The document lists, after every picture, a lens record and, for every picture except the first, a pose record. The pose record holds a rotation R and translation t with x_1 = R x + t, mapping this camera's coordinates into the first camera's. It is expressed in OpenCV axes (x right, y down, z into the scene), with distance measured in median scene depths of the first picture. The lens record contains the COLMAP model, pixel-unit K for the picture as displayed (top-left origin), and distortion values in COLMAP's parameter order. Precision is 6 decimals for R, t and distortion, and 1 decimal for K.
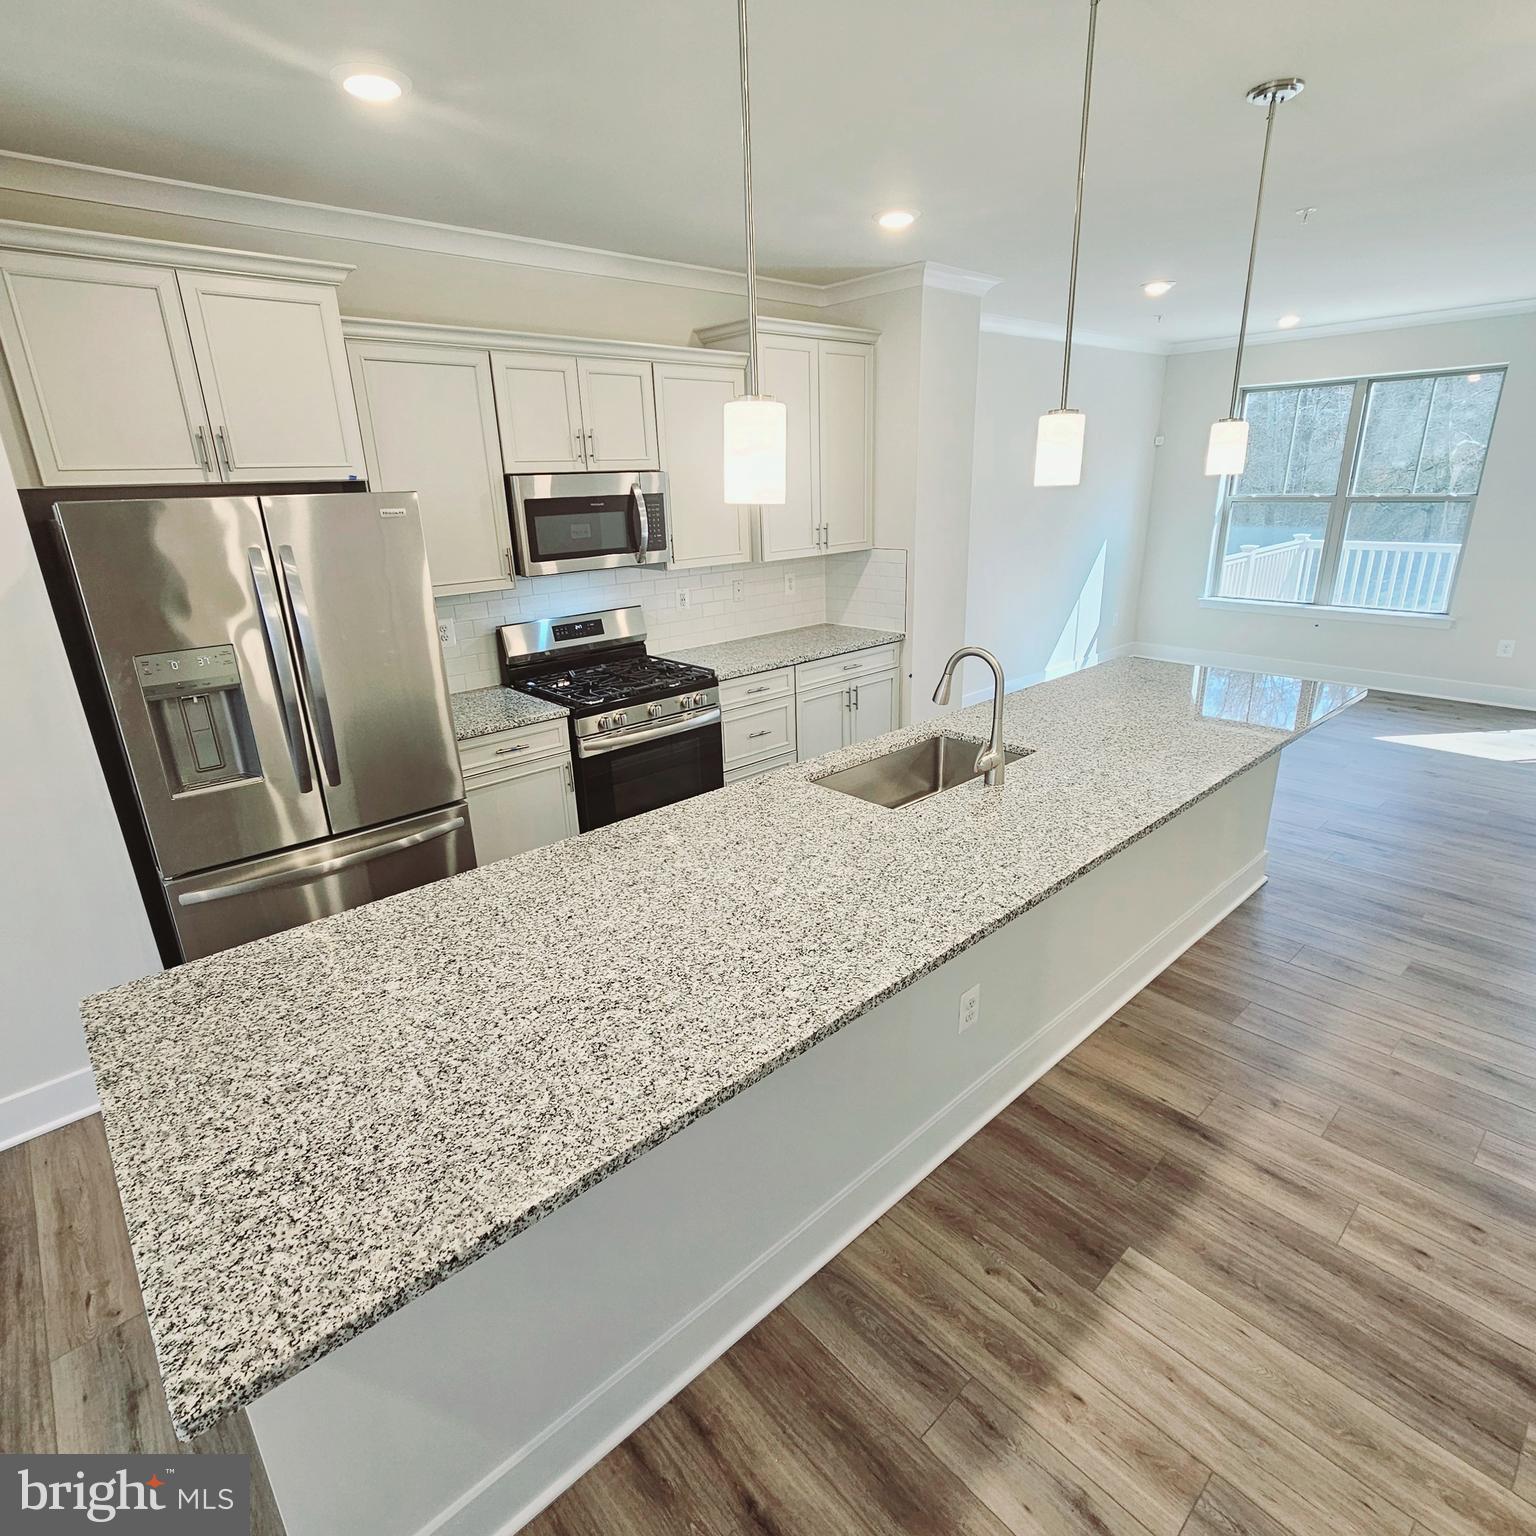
lens RADIAL K [[848.0, 0, 768.0], [0, 848.0, 768.0], [0, 0, 1]] dist [-0.002106, -0.000318]
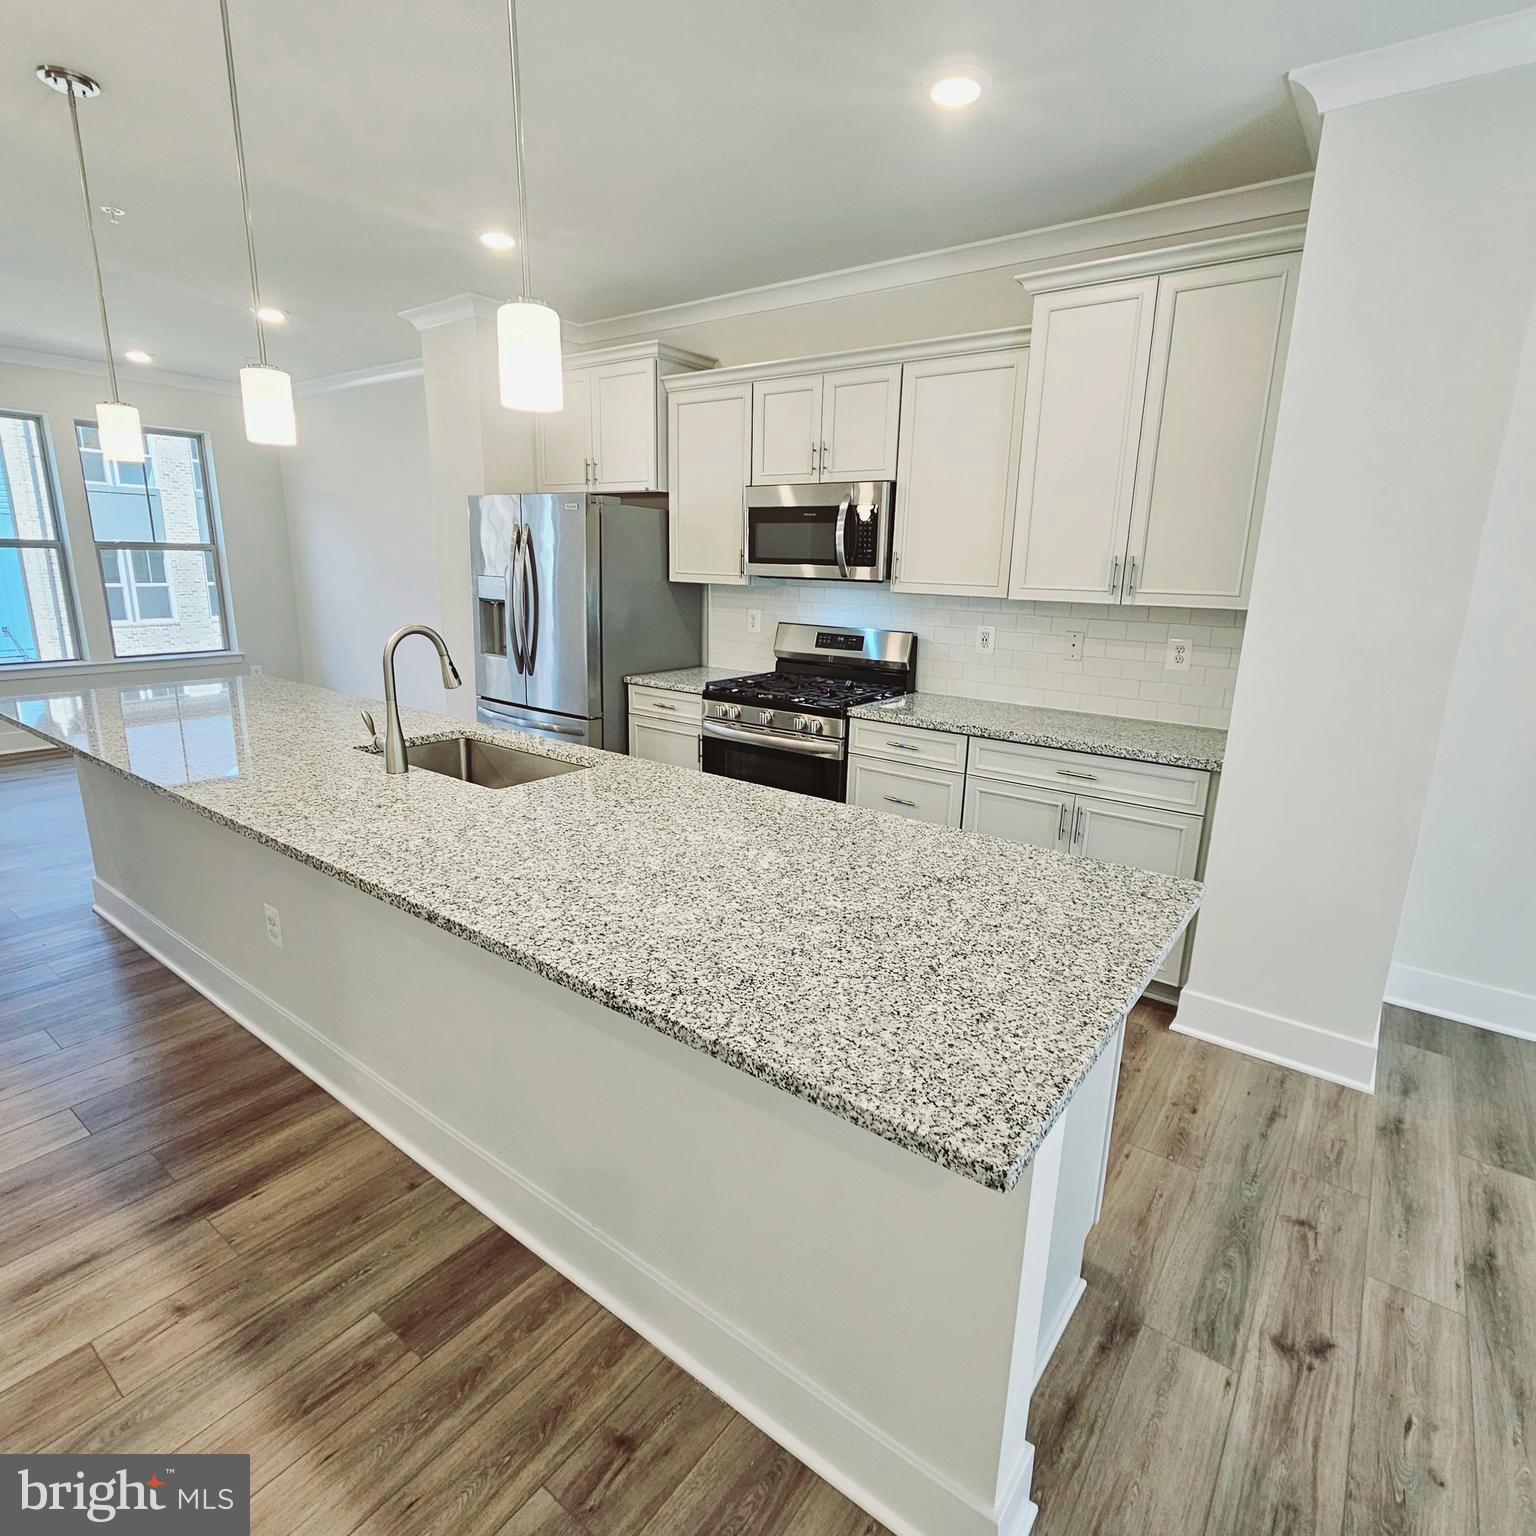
lens RADIAL K [[848.0, 0, 768.0], [0, 848.0, 768.0], [0, 0, 1]] dist [-0.002106, -0.000318]
pose [[0.186329, 0.269847, -0.944703, 0.831107], [-0.347862, 0.917375, 0.193430, -0.209637], [0.918843, 0.292585, 0.264803, 0.768945]]
